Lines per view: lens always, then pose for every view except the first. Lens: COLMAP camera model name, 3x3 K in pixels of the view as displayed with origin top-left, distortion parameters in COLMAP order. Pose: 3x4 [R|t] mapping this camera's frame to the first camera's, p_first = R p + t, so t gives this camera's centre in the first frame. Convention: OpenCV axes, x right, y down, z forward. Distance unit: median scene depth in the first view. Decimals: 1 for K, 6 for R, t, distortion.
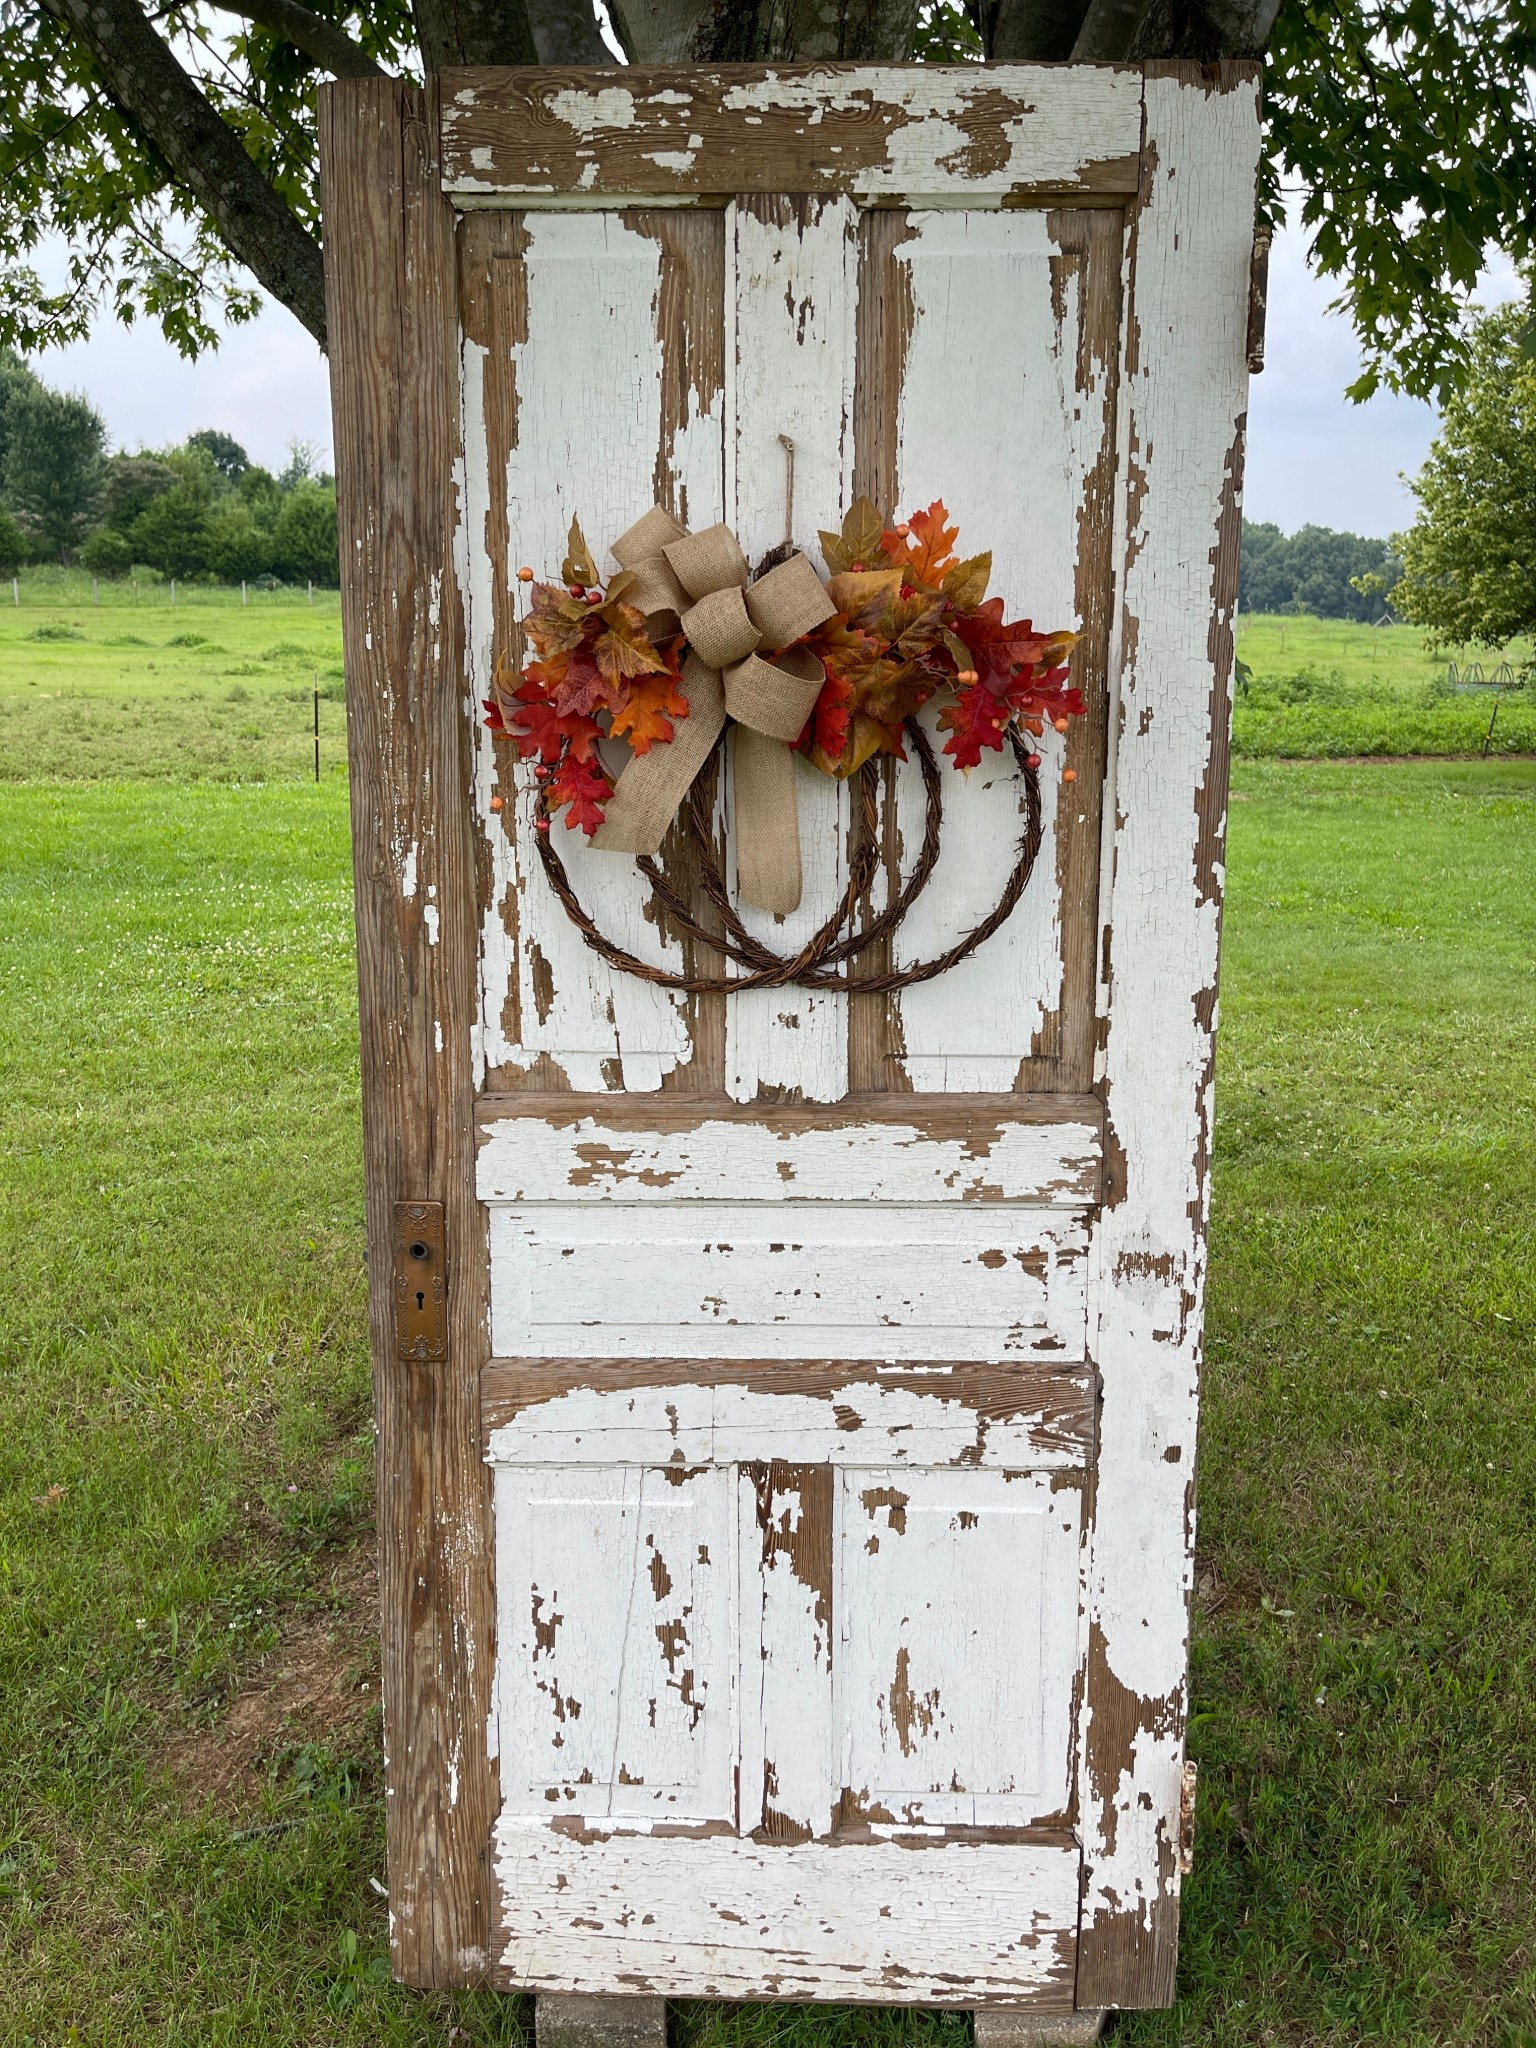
lens RADIAL K [[1536.6, 0, 769.8], [0, 1536.6, 1031.7], [0, 0, 1]] dist [0.041544, -0.032010]
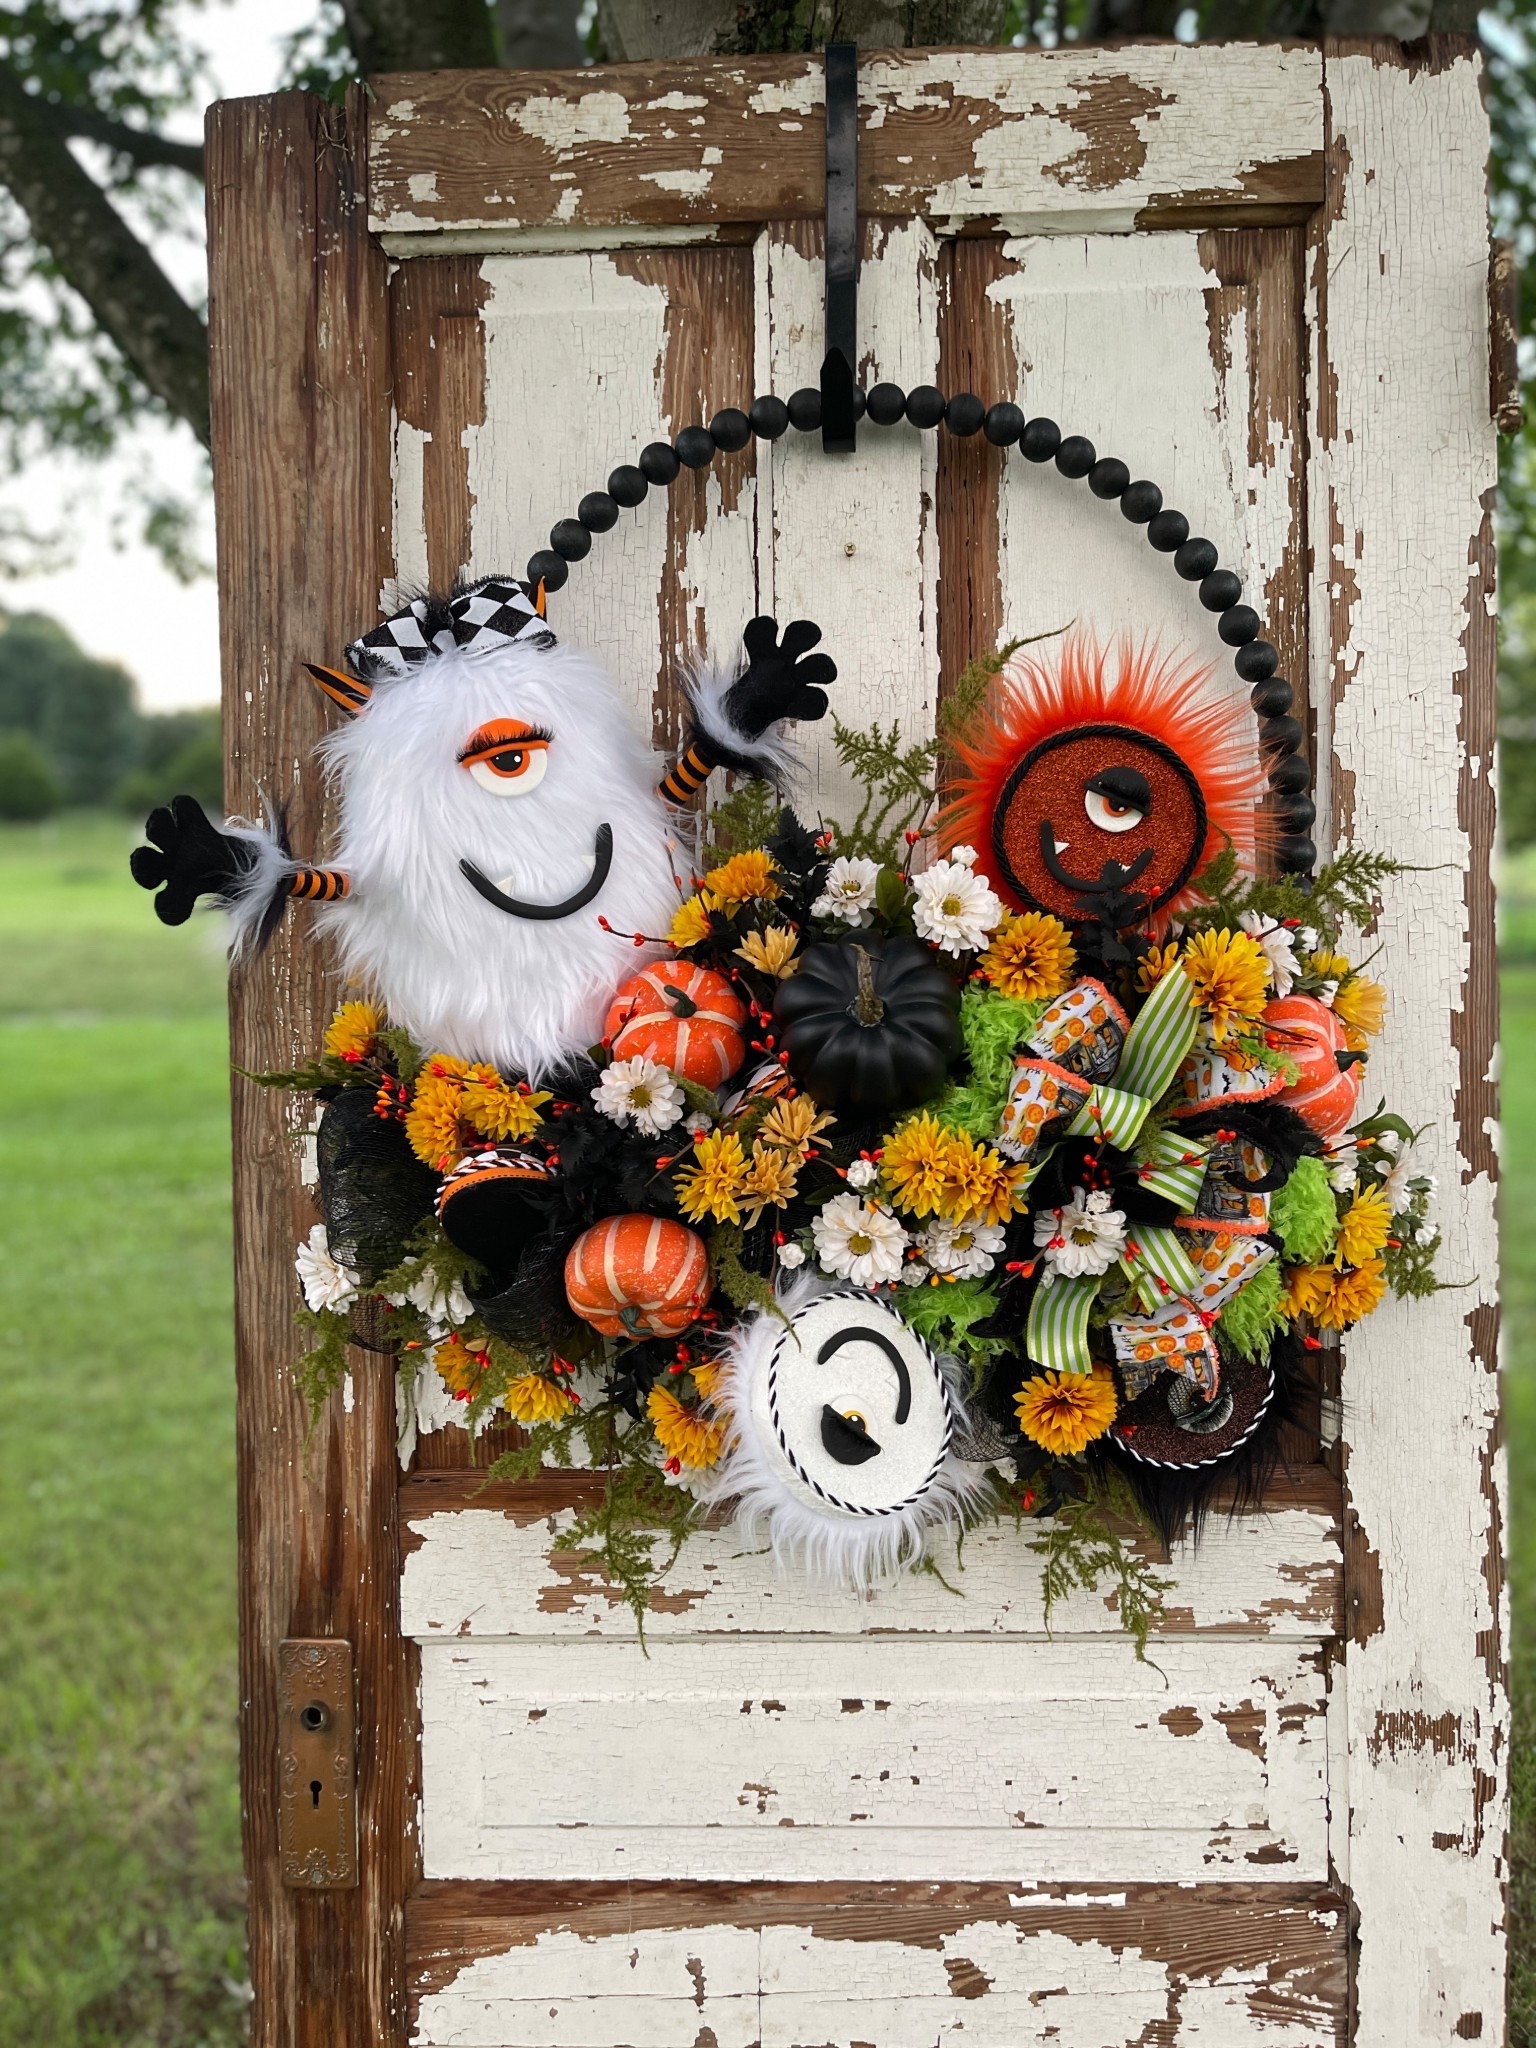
lens RADIAL K [[1536.6, 0, 771.9], [0, 1536.6, 1029.6], [0, 0, 1]] dist [0.041544, -0.032010]
pose [[0.999811, -0.018460, -0.006105, -0.020616], [0.017375, 0.989193, -0.145585, -0.051797], [0.008727, 0.145452, 0.989327, 0.301413]]
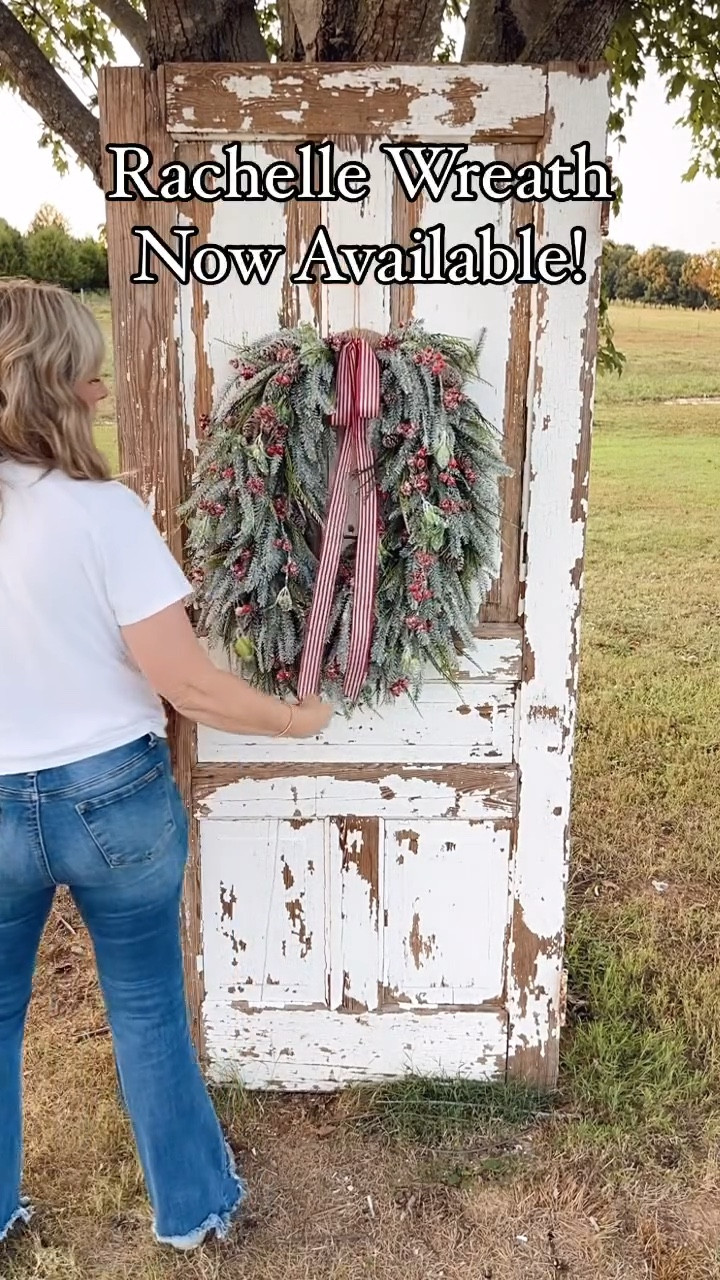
lens RADIAL K [[956.5, 0, 354.7], [0, 956.5, 650.9], [0, 0, 1]] dist [0.006830, 0.003879]
pose [[0.999963, -0.000995, 0.008523, 0.001014], [0.000367, 0.997301, 0.073424, -0.010270], [-0.008573, -0.073418, 0.997264, -0.164973]]
